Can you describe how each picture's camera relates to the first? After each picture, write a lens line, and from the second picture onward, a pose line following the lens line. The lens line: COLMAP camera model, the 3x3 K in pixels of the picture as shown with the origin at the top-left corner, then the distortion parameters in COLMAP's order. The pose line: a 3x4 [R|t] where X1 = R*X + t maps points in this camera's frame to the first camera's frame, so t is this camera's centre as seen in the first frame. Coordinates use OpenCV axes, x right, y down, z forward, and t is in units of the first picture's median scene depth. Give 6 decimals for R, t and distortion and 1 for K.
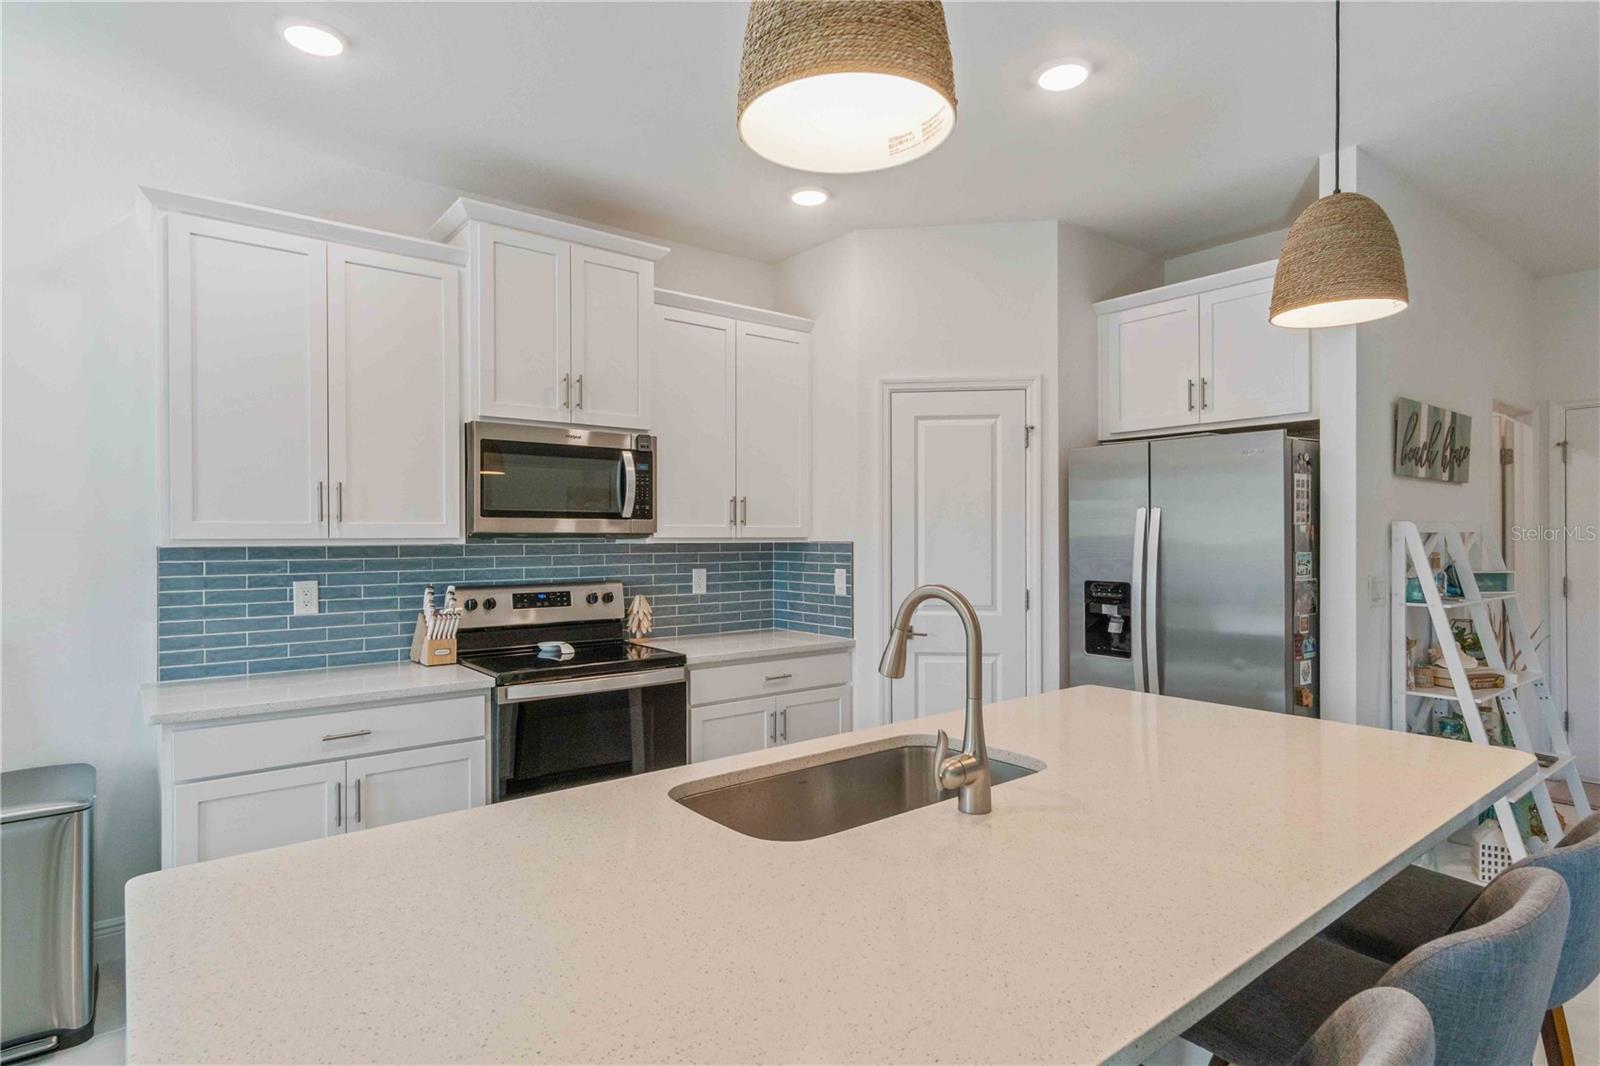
lens RADIAL K [[852.5, 0, 806.9], [0, 852.5, 537.1], [0, 0, 1]] dist [0.015287, 0.004977]
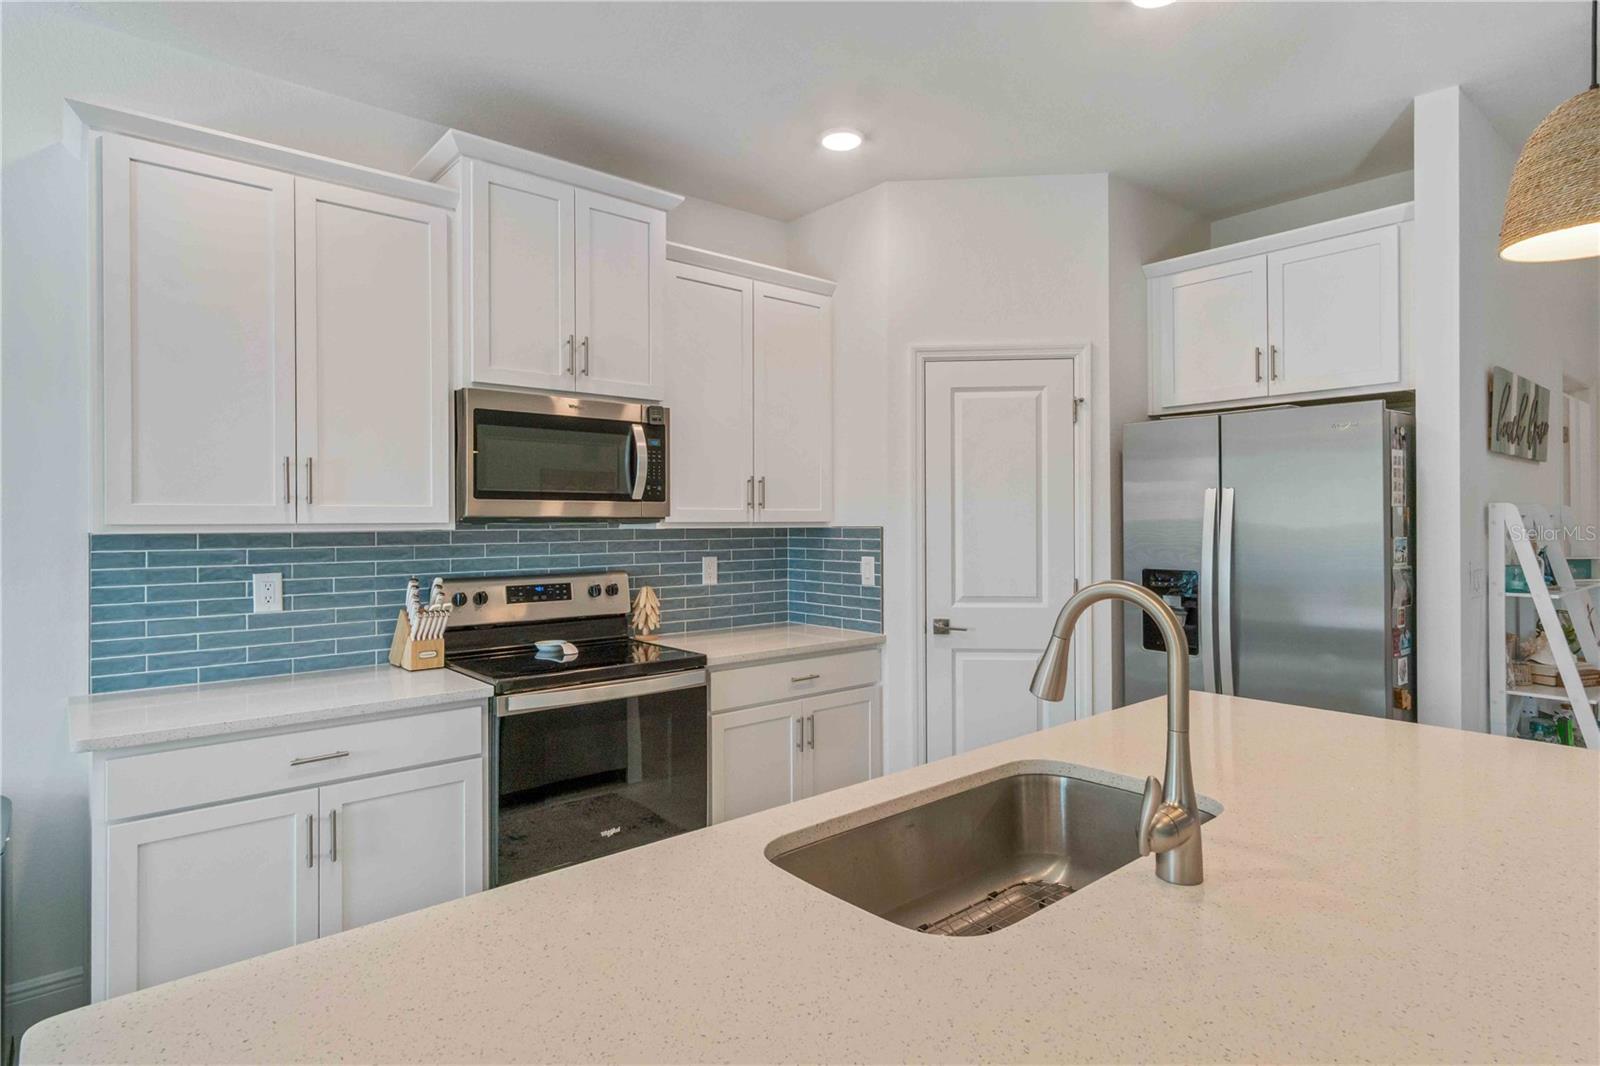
lens RADIAL K [[852.5, 0, 793.3], [0, 852.5, 517.3], [0, 0, 1]] dist [0.015287, 0.004977]
pose [[0.999414, -0.001530, 0.034199, -0.081731], [0.001733, 0.999981, -0.005916, 0.001039], [-0.034189, 0.005972, 0.999398, 0.114698]]
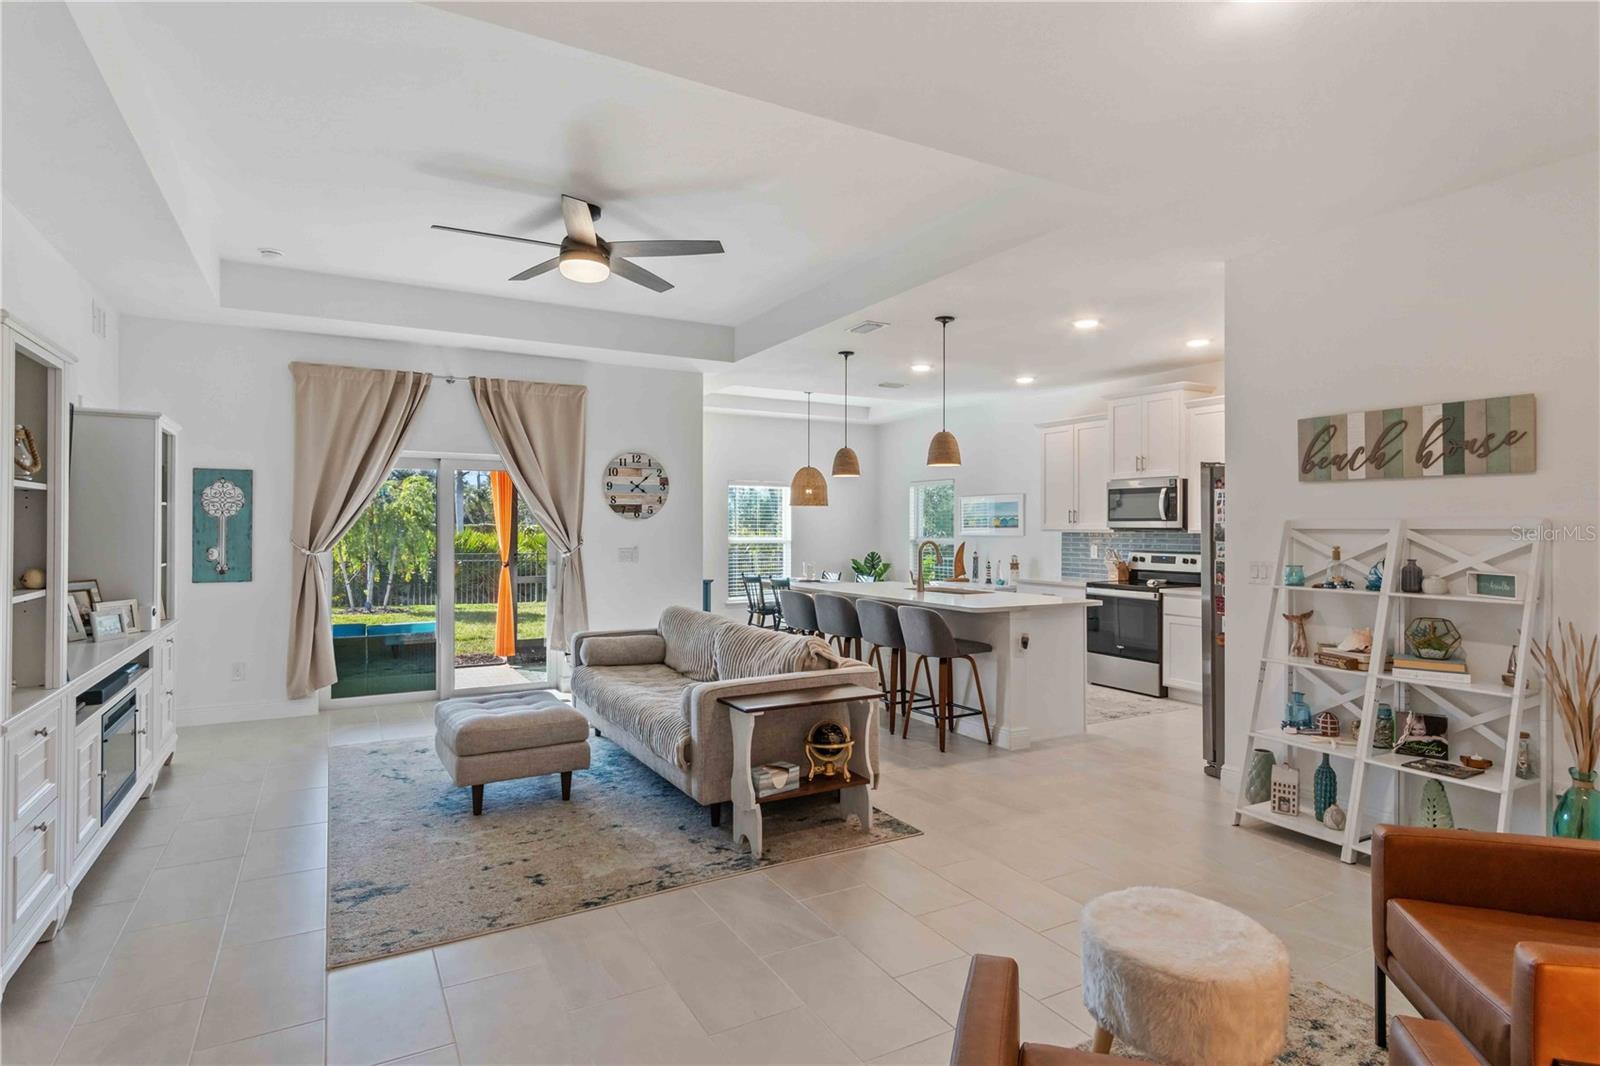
lens RADIAL K [[852.5, 0, 799.9], [0, 852.5, 528.7], [0, 0, 1]] dist [0.015287, 0.004977]
pose [[-0.168119, -0.002503, -0.985764, 1.999309], [-0.006364, 0.999979, -0.001453, 0.006497], [0.985746, 0.006029, -0.168131, 0.493349]]
